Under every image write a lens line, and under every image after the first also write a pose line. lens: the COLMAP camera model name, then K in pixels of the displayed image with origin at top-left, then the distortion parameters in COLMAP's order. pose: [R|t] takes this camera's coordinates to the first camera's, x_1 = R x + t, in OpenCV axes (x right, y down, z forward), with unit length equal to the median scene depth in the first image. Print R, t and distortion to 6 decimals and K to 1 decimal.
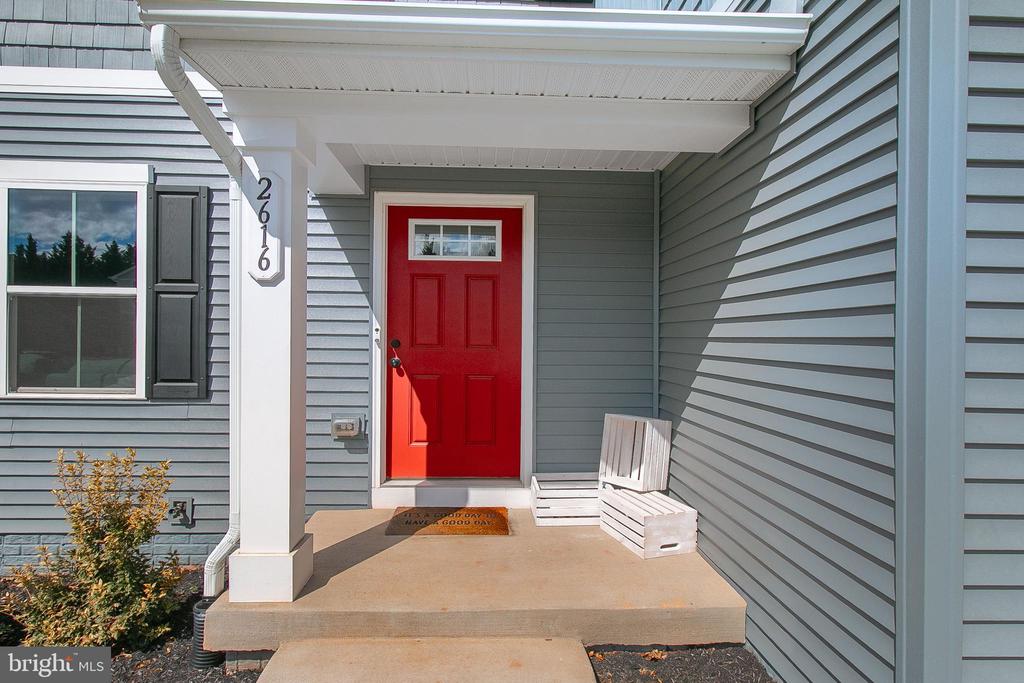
lens RADIAL K [[514.1, 0, 512.0], [0, 514.1, 341.5], [0, 0, 1]] dist [0.001631, 0.000510]
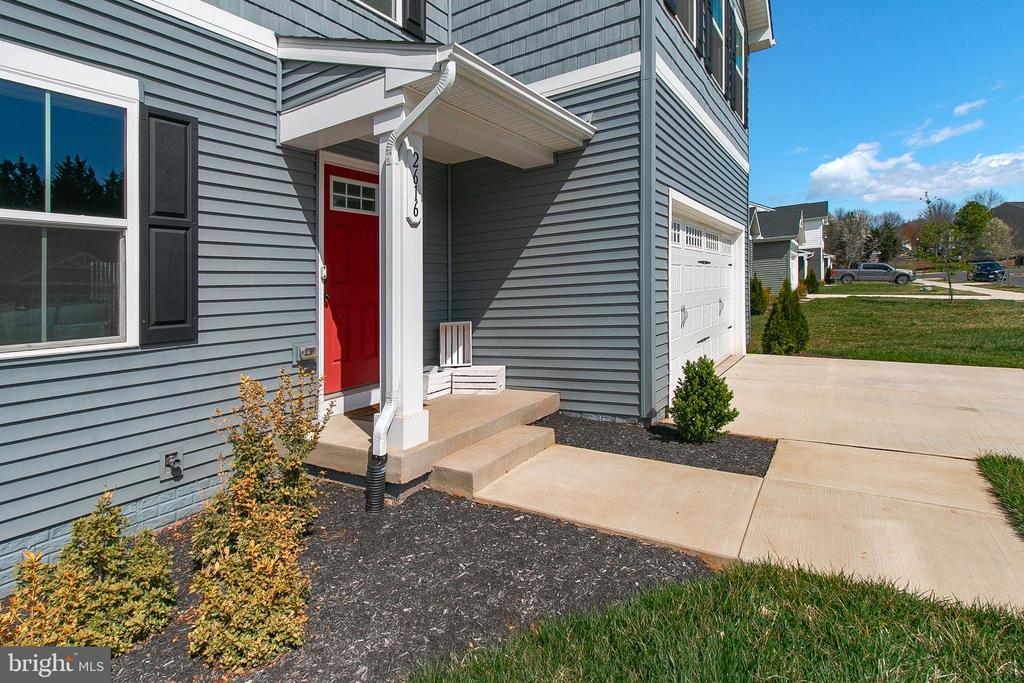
lens RADIAL K [[521.3, 0, 512.0], [0, 521.3, 341.5], [0, 0, 1]] dist [-0.003209, -0.000857]
pose [[0.560842, -0.124823, 0.818459, -1.107575], [0.067632, 0.992173, 0.104971, 0.054067], [-0.825156, -0.003518, 0.564894, -0.046648]]
